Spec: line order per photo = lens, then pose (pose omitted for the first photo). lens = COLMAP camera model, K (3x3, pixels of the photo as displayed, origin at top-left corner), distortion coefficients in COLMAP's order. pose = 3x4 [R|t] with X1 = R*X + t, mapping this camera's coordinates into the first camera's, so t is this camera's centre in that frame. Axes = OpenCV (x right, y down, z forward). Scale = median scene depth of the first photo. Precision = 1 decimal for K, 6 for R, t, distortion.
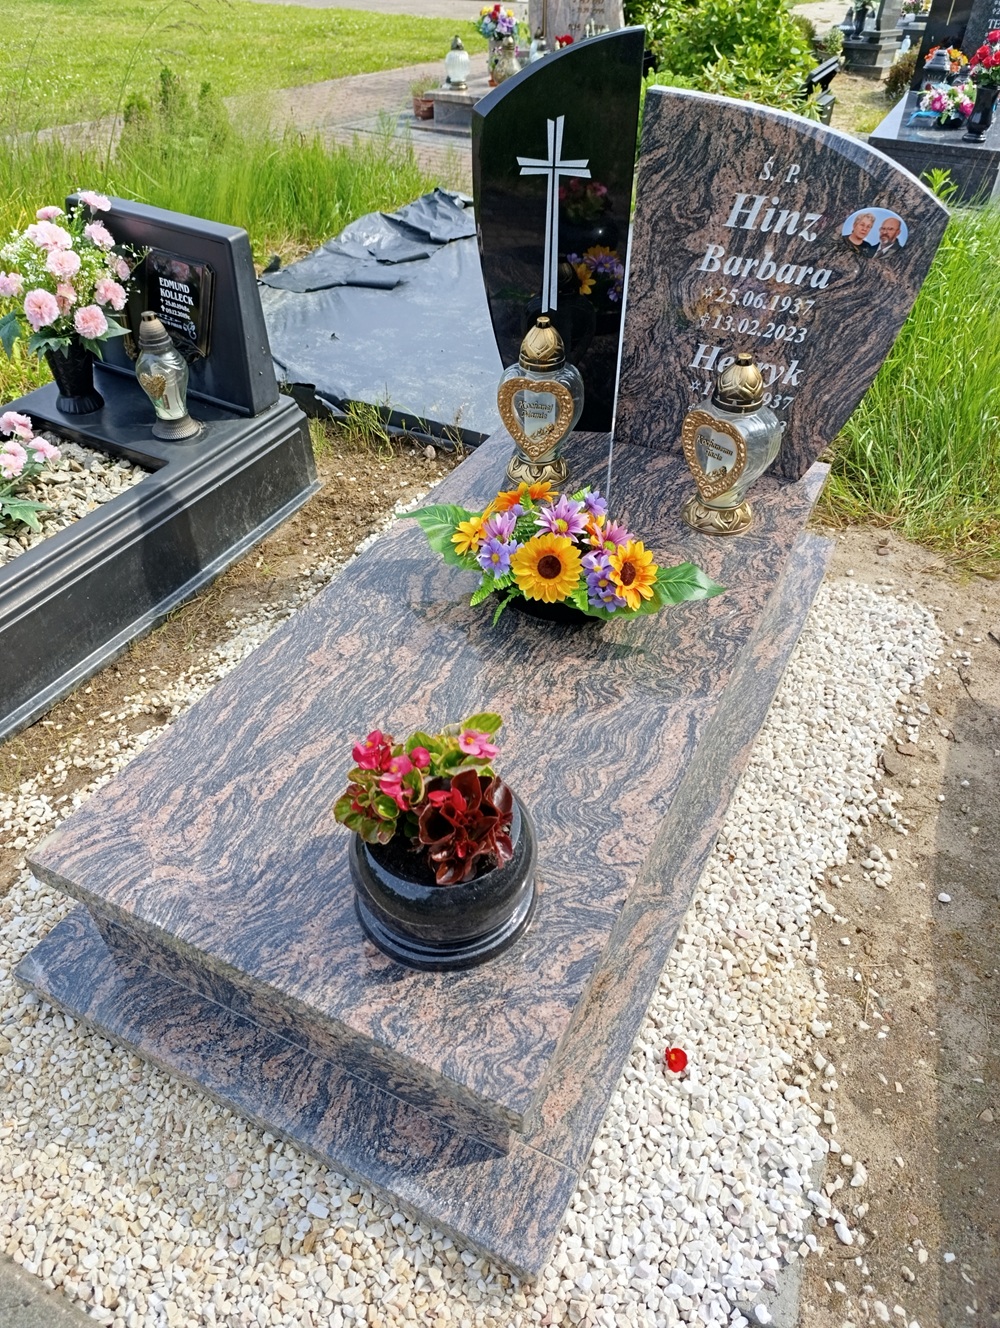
lens RADIAL K [[922.3, 0, 500.0], [0, 922.3, 664.0], [0, 0, 1]] dist [0.034421, -0.034870]
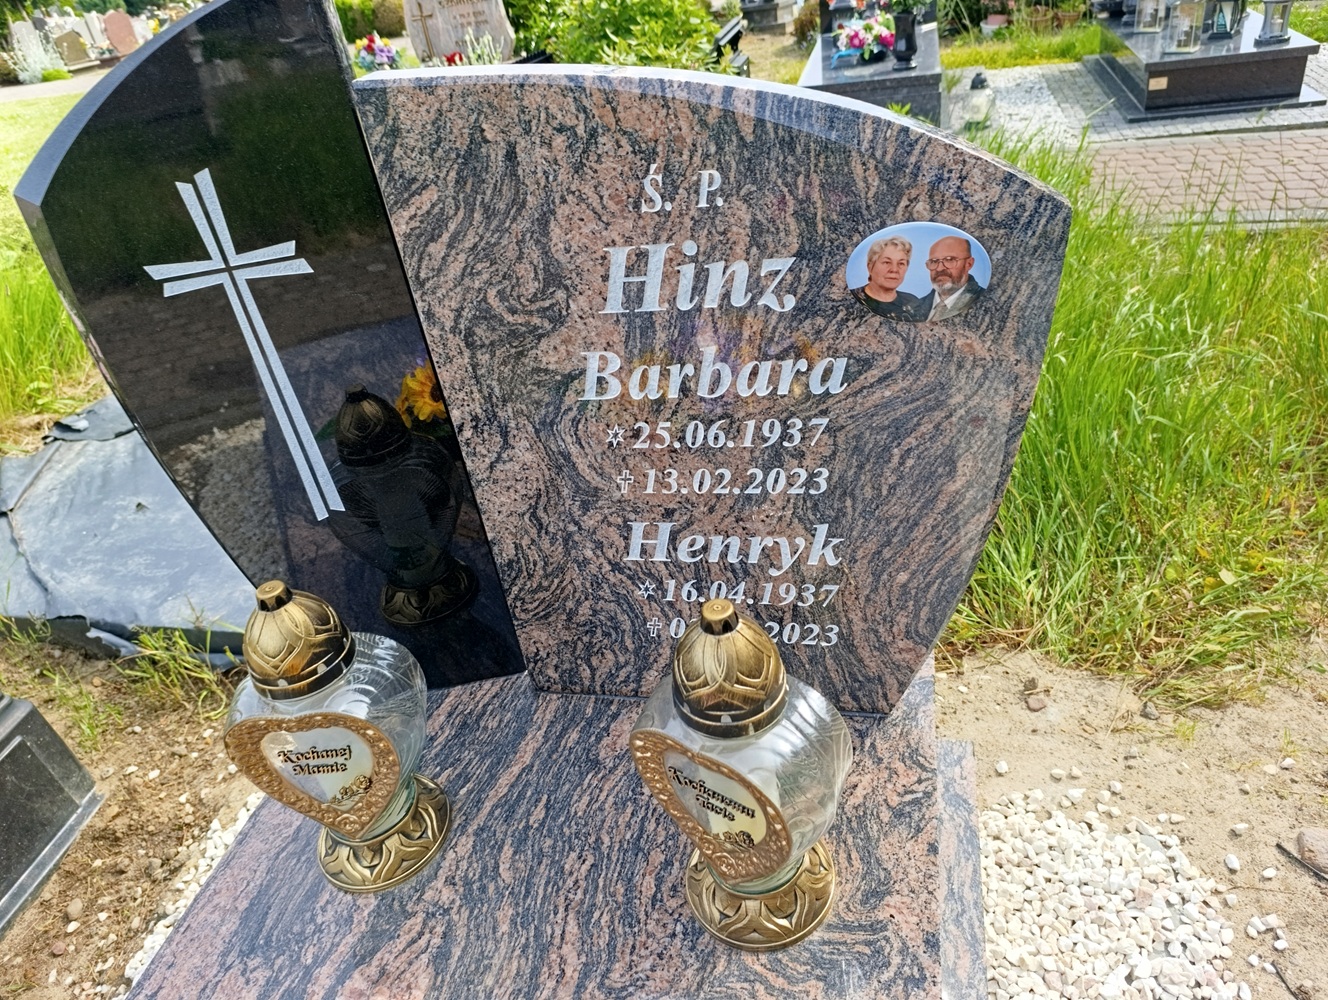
lens RADIAL K [[922.3, 0, 668.0], [0, 922.3, 508.9], [0, 0, 1]] dist [0.034421, -0.034870]
pose [[0.959882, -0.251844, 0.123292, 0.183564], [0.265984, 0.956967, -0.116046, -0.302391], [-0.088761, 0.144185, 0.985562, 0.529449]]
